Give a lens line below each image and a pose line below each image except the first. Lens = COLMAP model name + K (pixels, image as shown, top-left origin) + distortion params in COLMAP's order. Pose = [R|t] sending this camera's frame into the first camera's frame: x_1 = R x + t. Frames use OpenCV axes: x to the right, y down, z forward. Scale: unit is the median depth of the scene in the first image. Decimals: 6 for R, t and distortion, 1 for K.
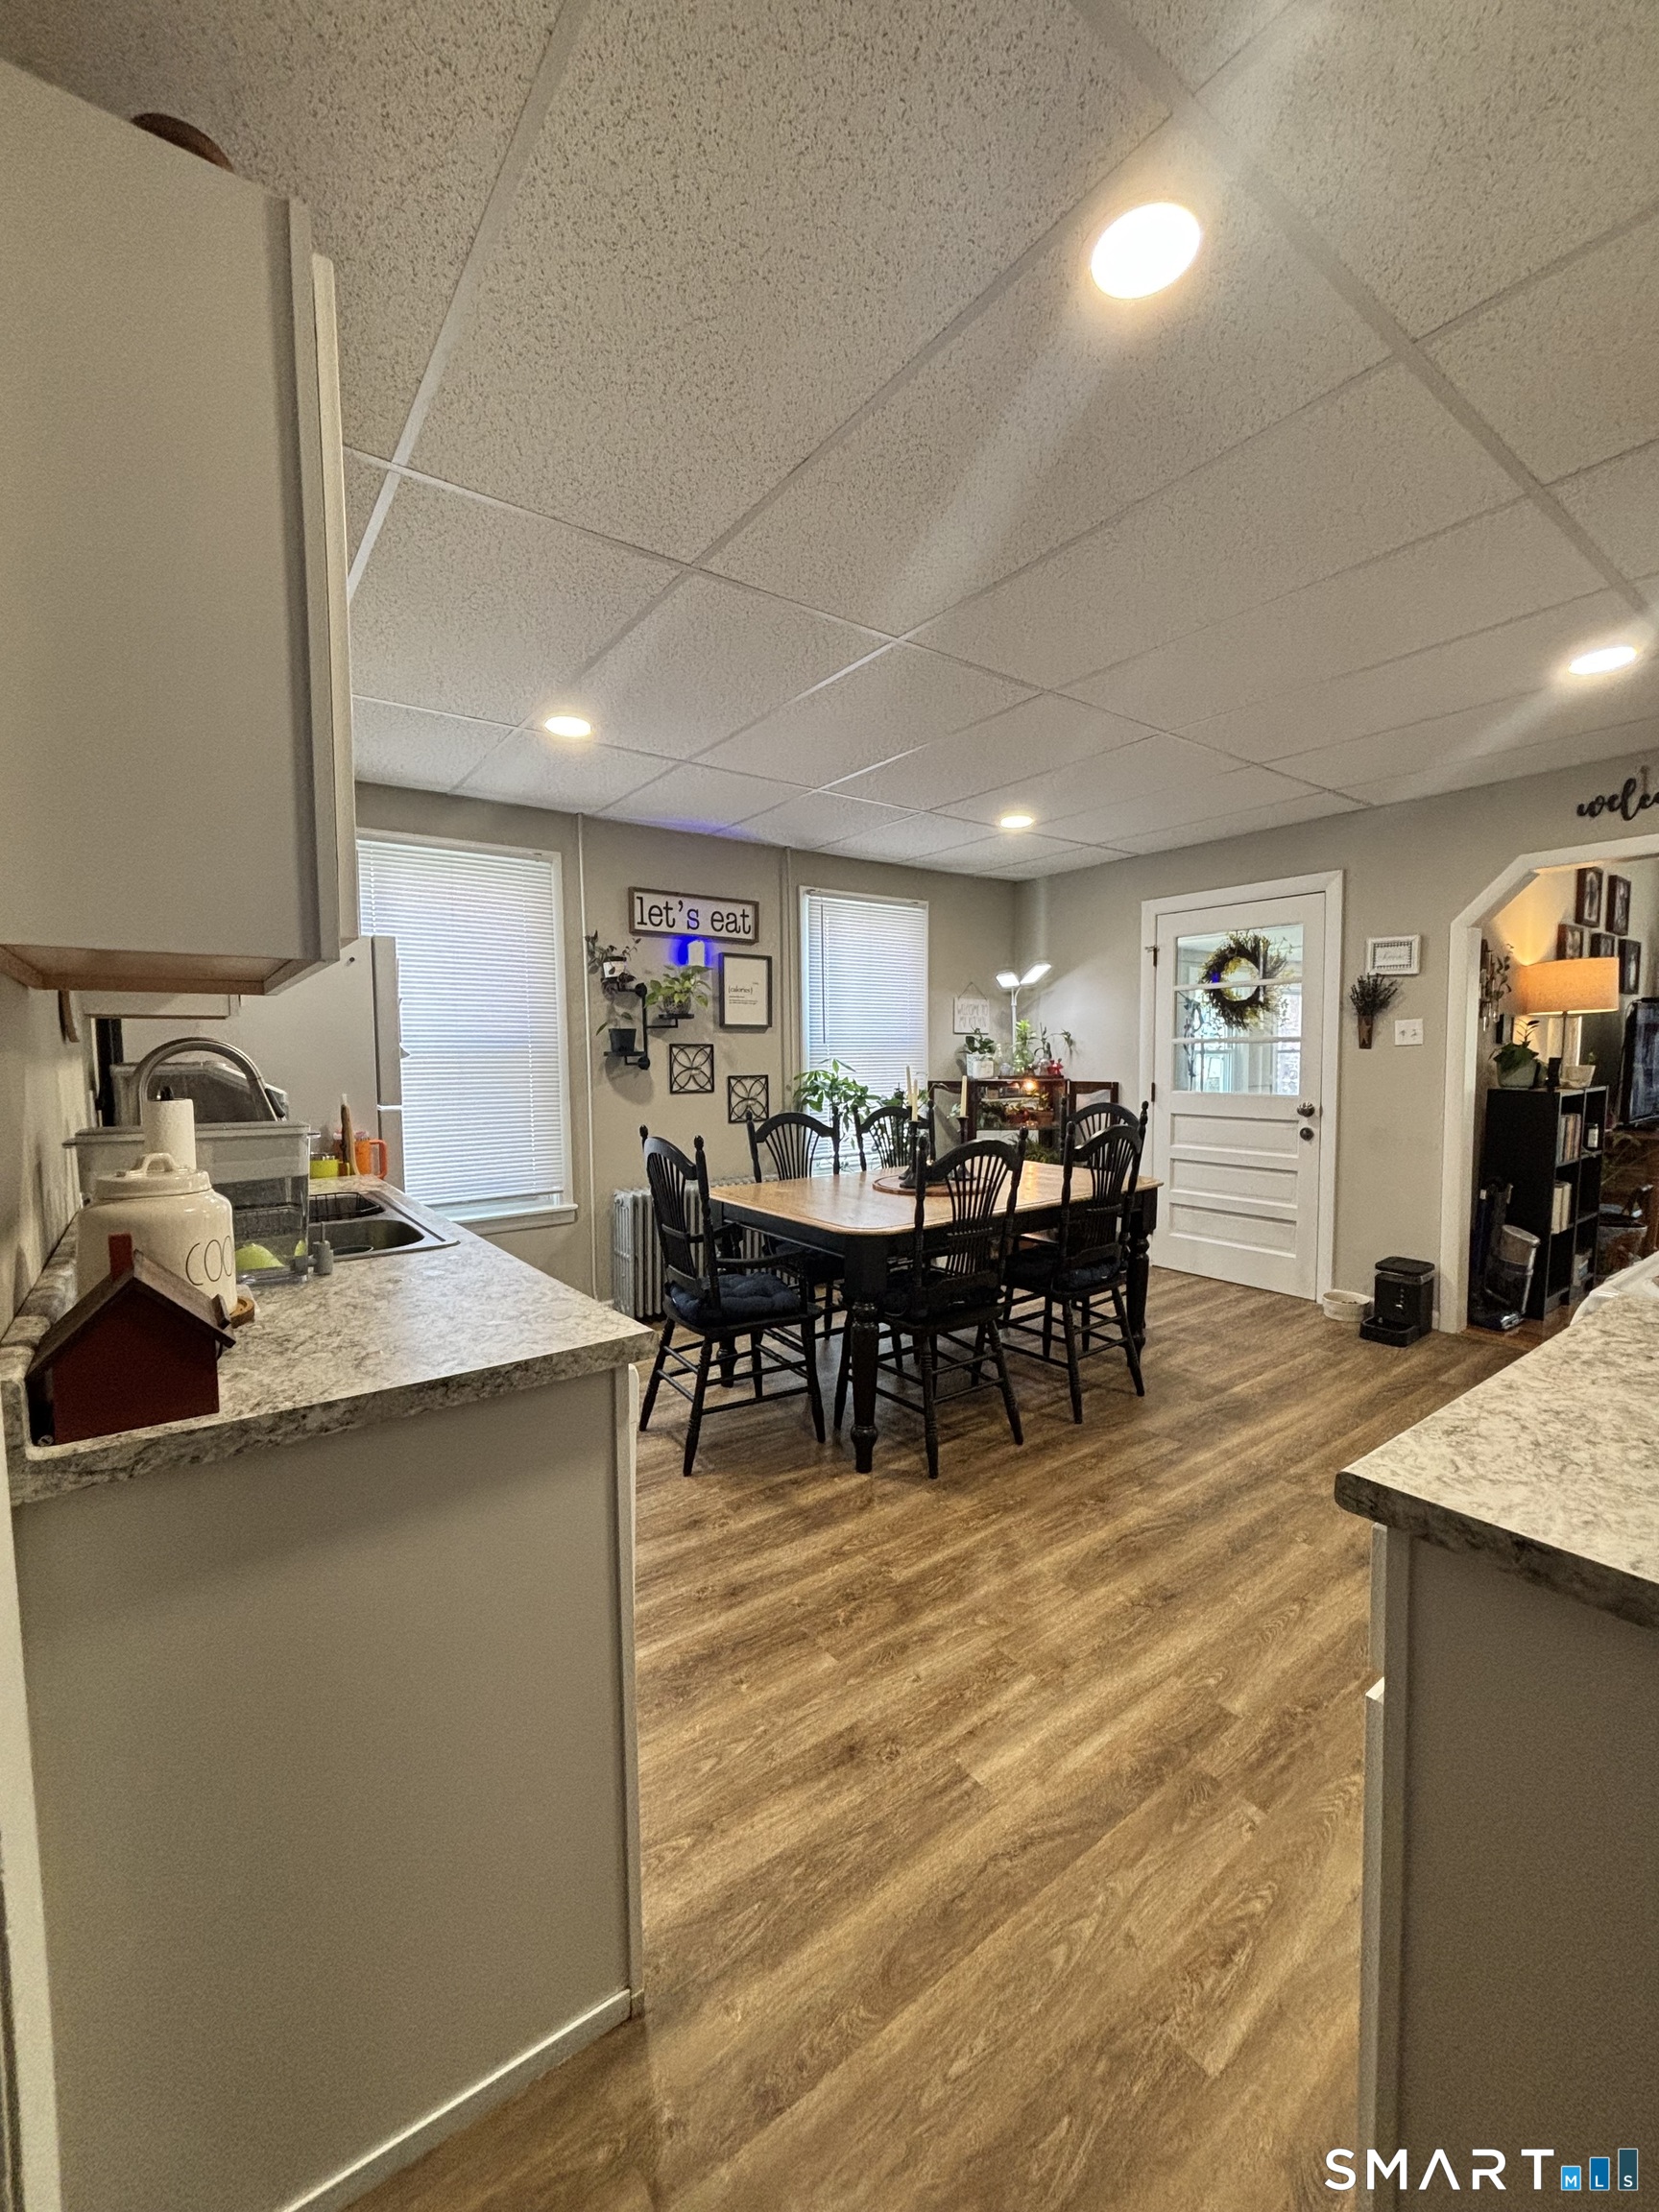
lens RADIAL K [[883.7, 0, 840.6], [0, 883.7, 1110.0], [0, 0, 1]] dist [-0.002637, 0.000216]
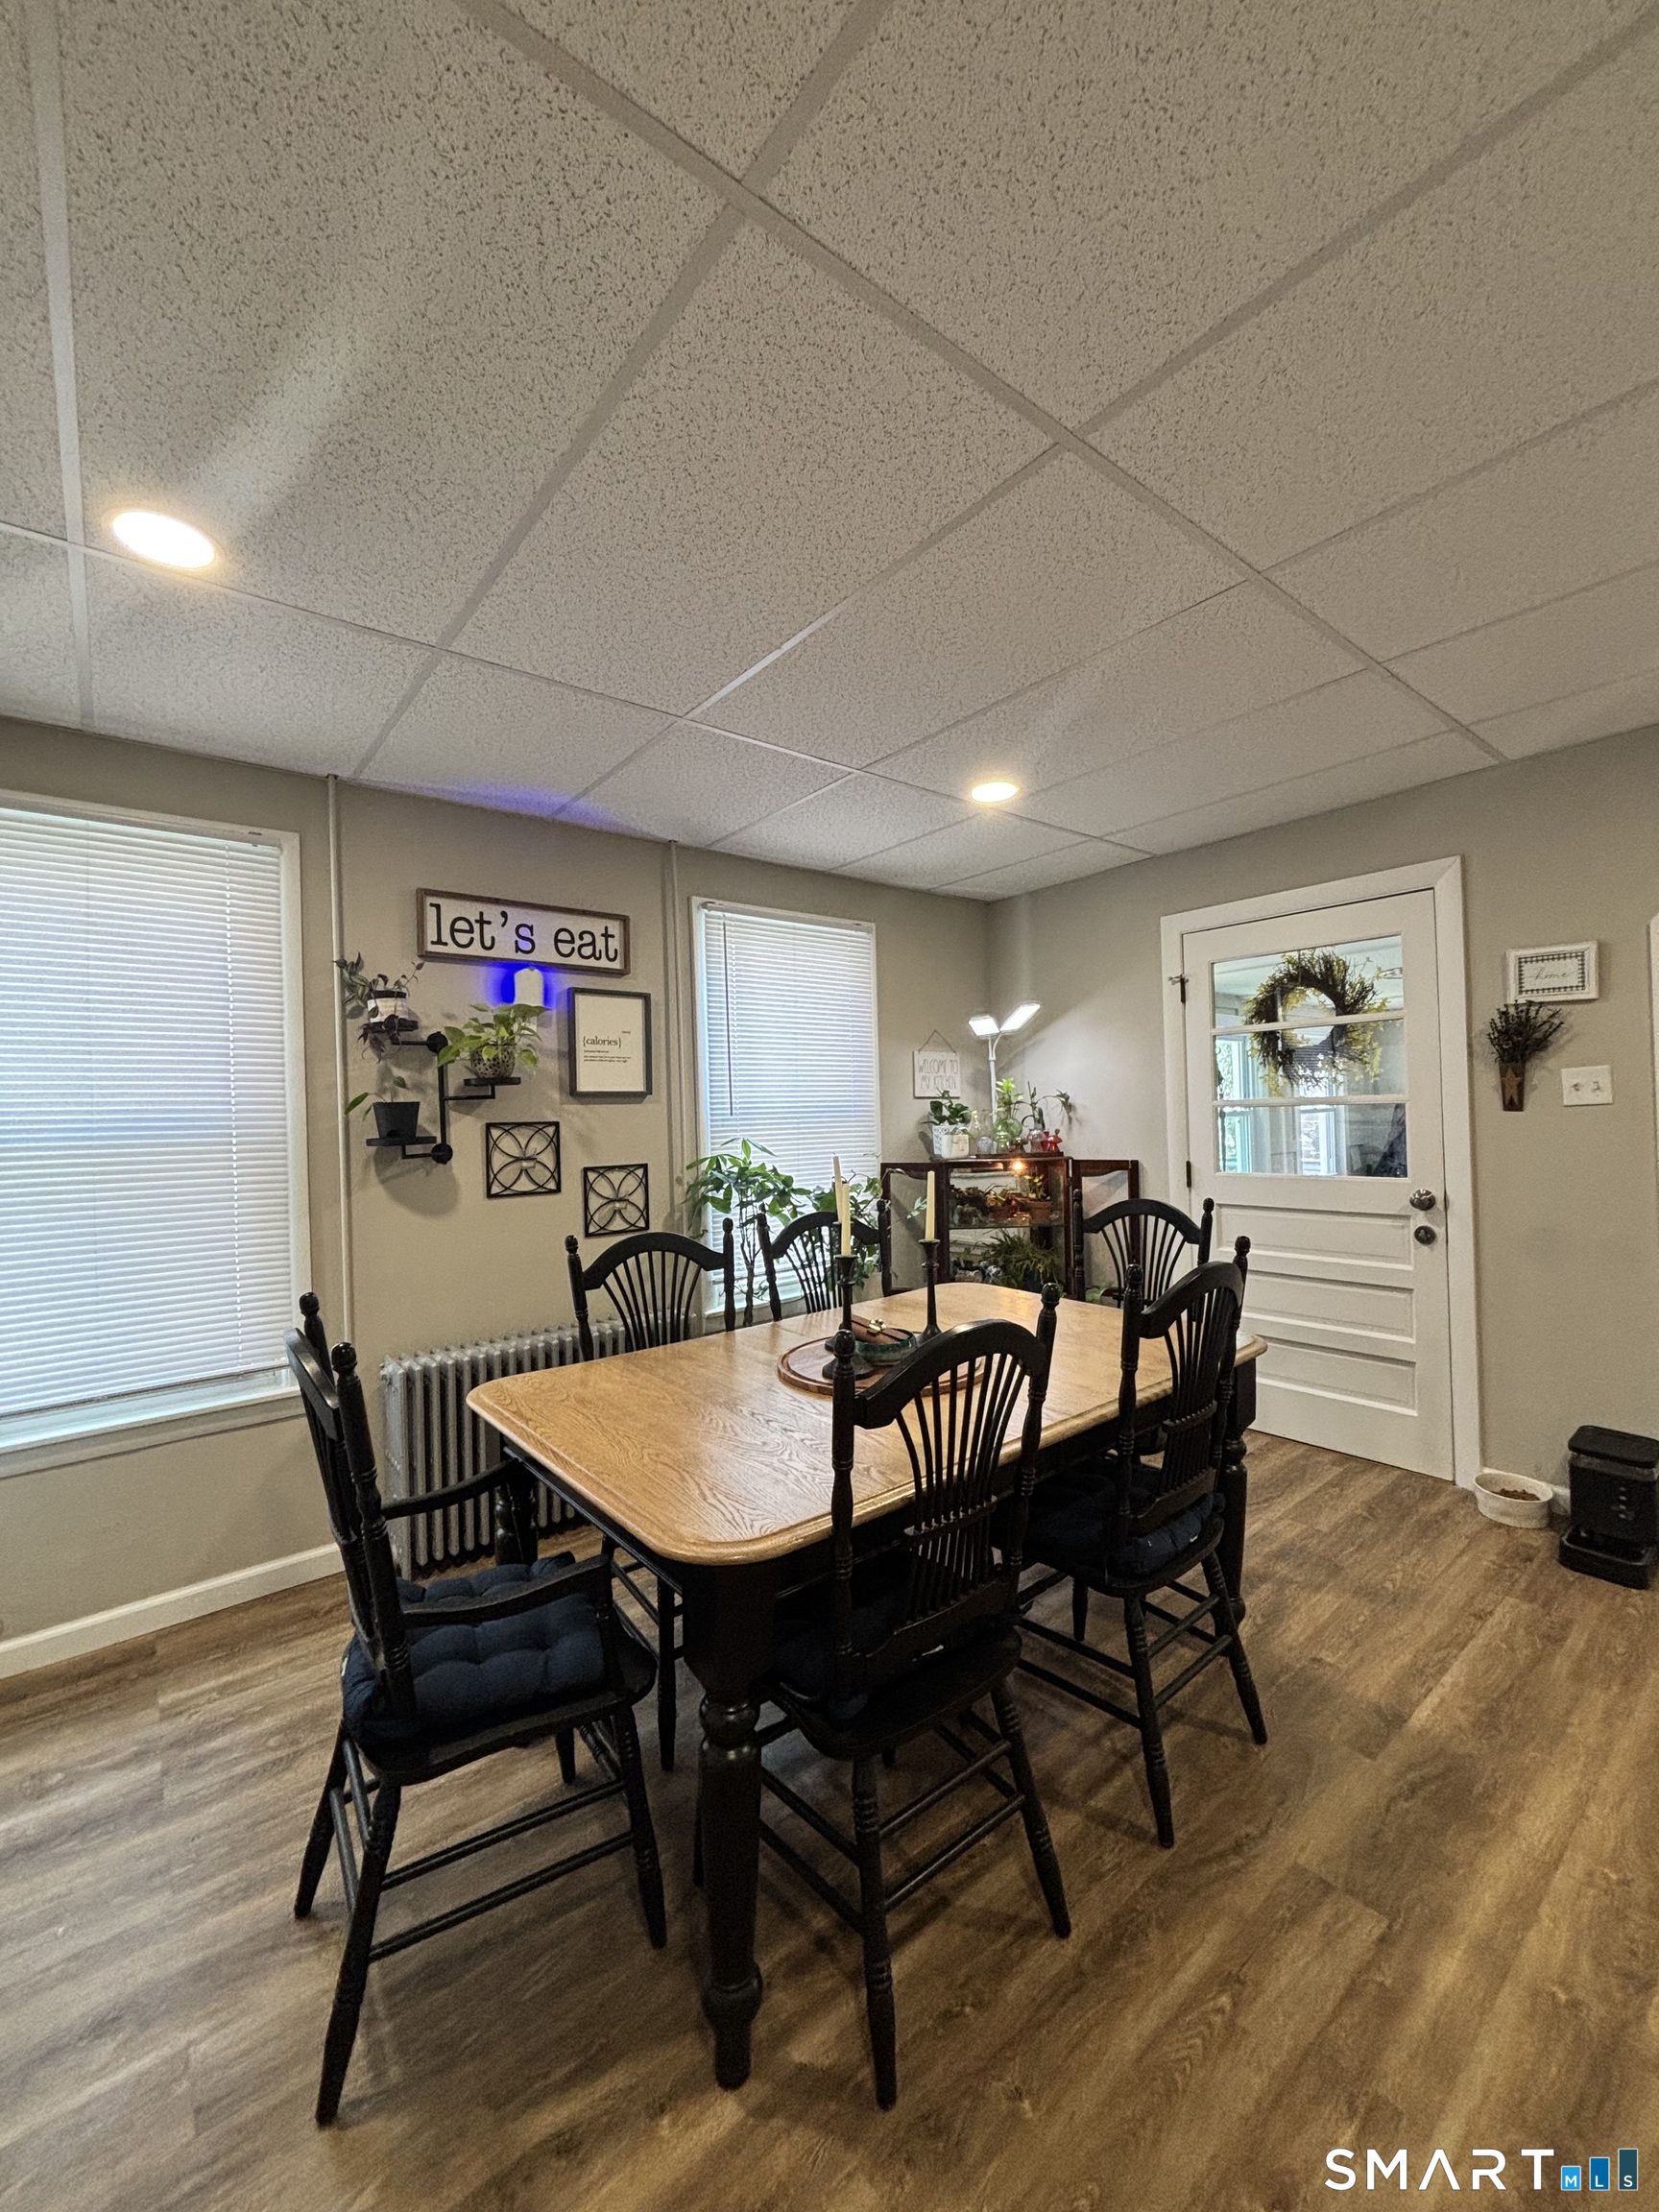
lens RADIAL K [[883.7, 0, 841.5], [0, 883.7, 1111.3], [0, 0, 1]] dist [-0.002637, 0.000216]
pose [[0.998987, -0.018998, 0.040800, 0.048247], [0.021774, 0.997399, -0.068712, -0.033641], [-0.039389, 0.069531, 0.996802, 0.341700]]
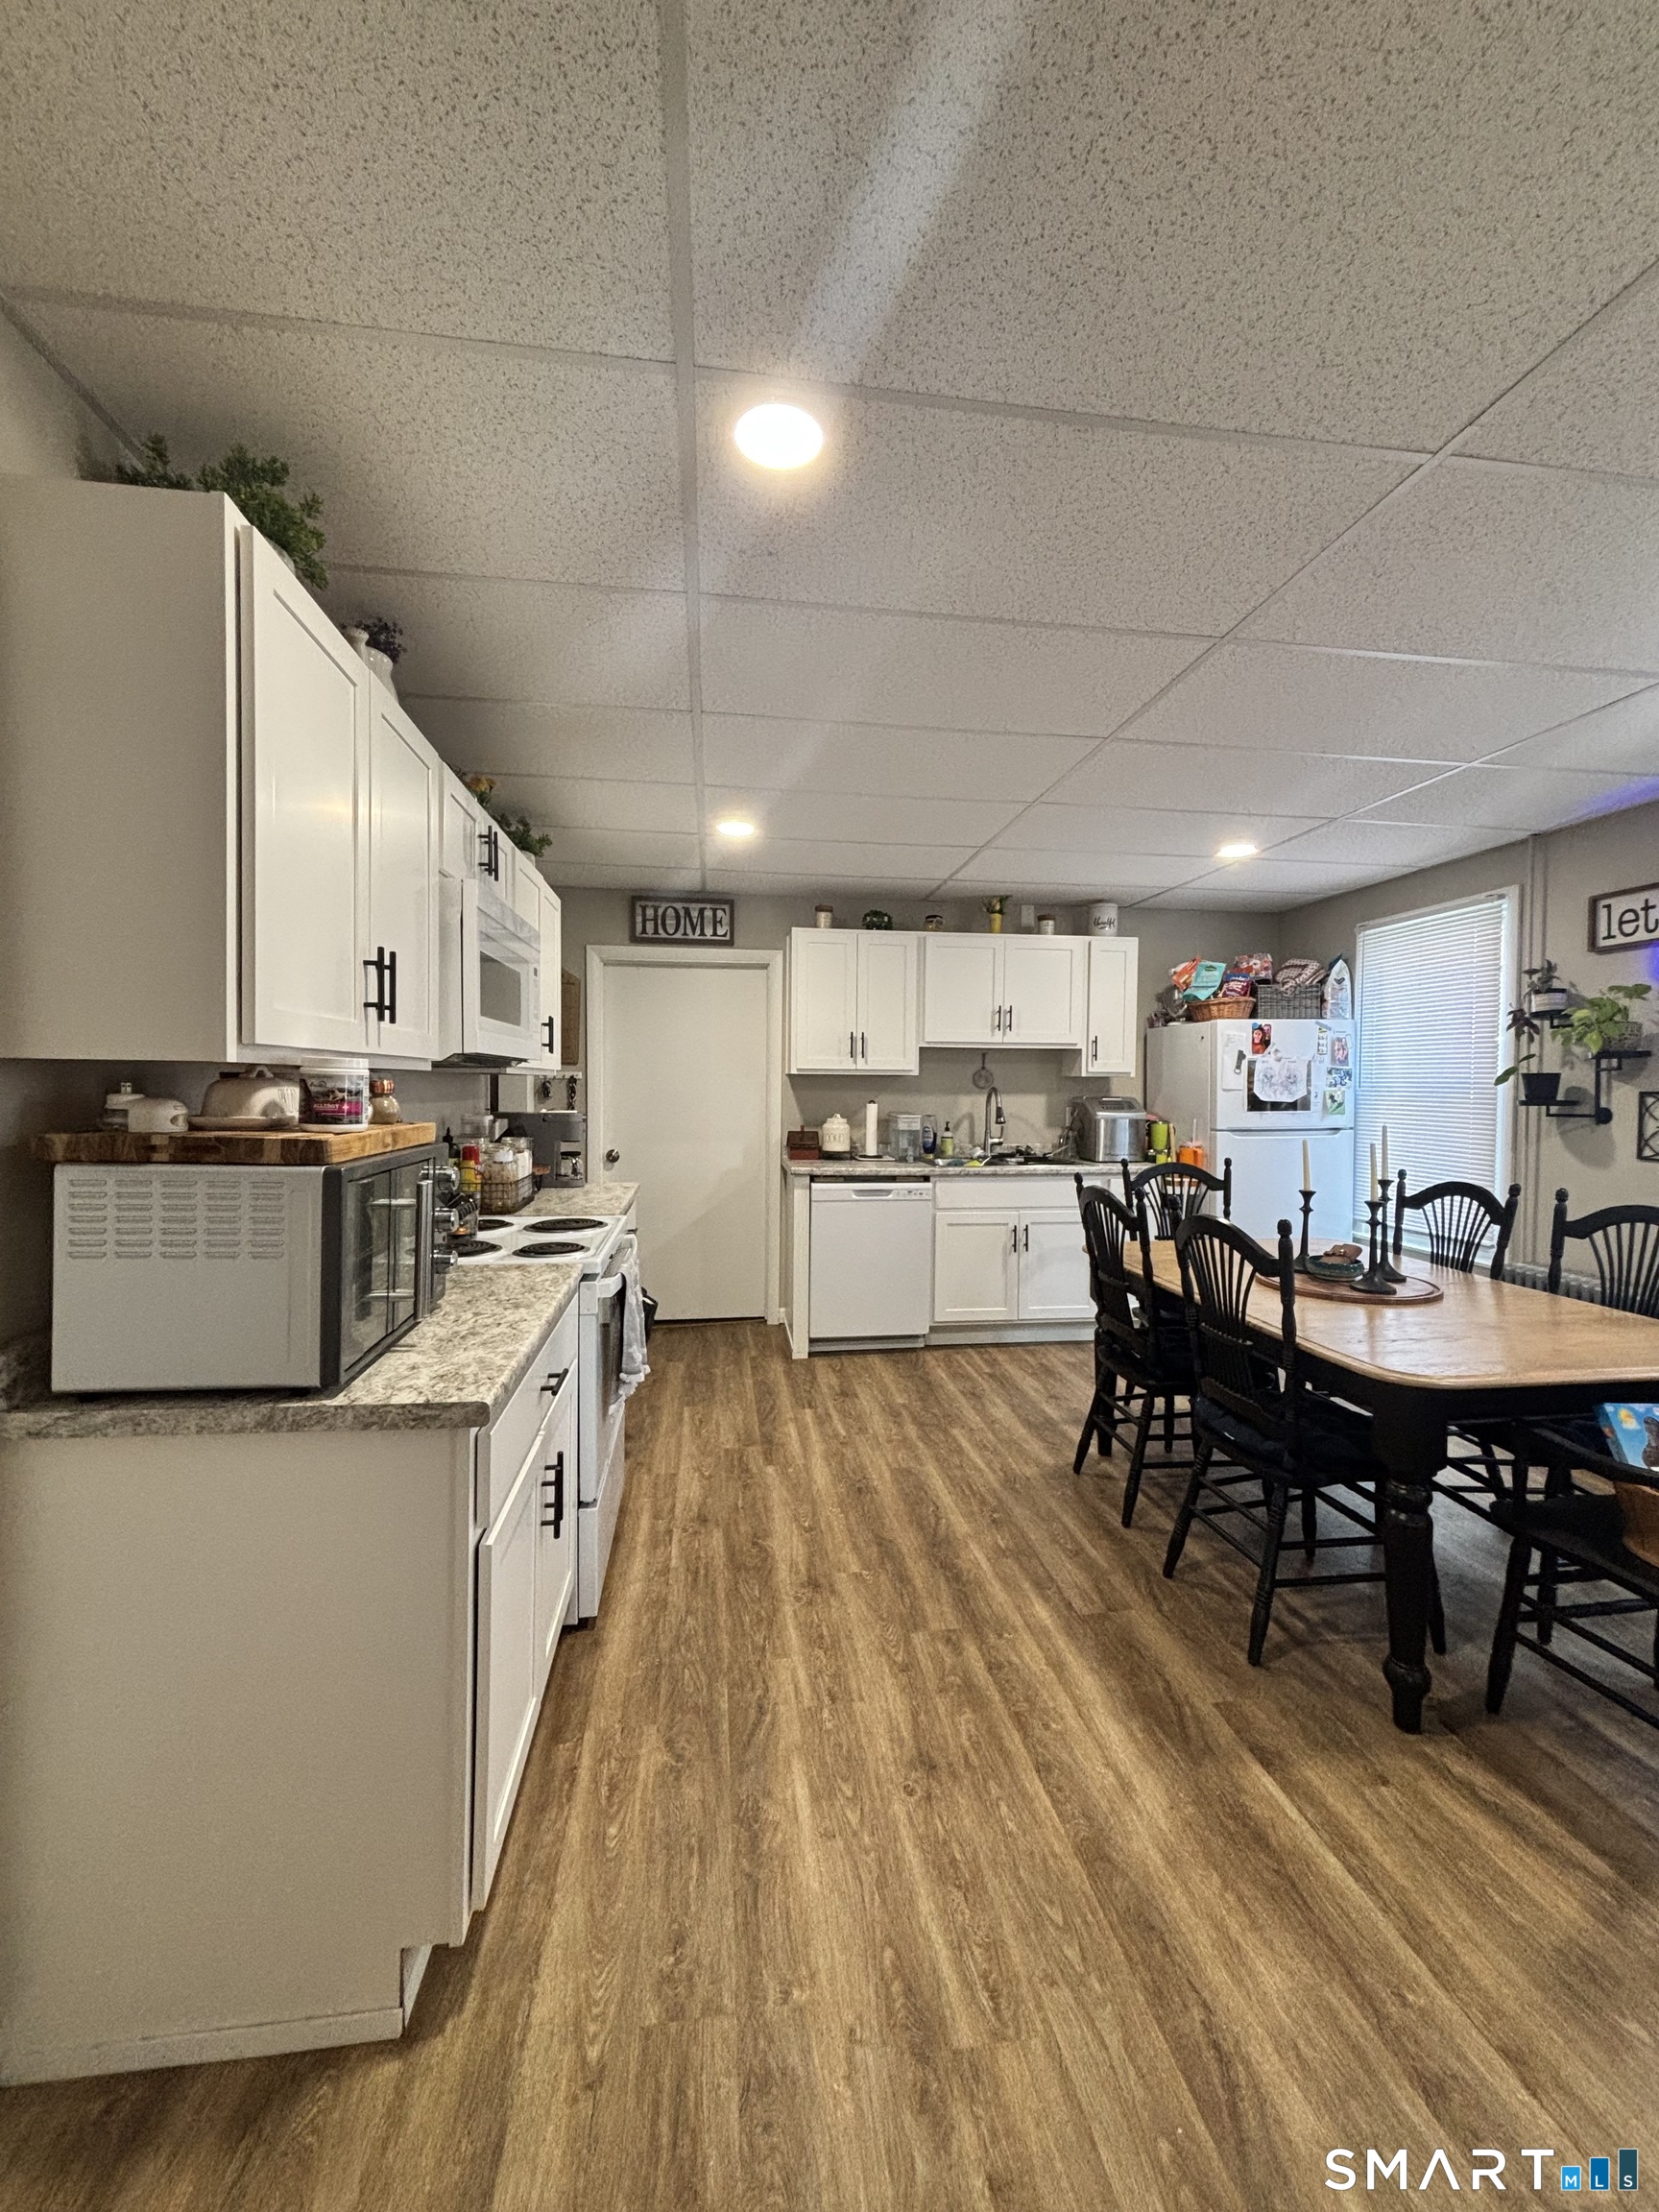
lens RADIAL K [[883.7, 0, 829.3], [0, 883.7, 1115.8], [0, 0, 1]] dist [-0.002637, 0.000216]
pose [[-0.485239, 0.039912, -0.873470, 0.810387], [-0.061067, 0.994972, 0.079388, -0.075192], [0.872246, 0.091862, -0.480362, 0.800481]]
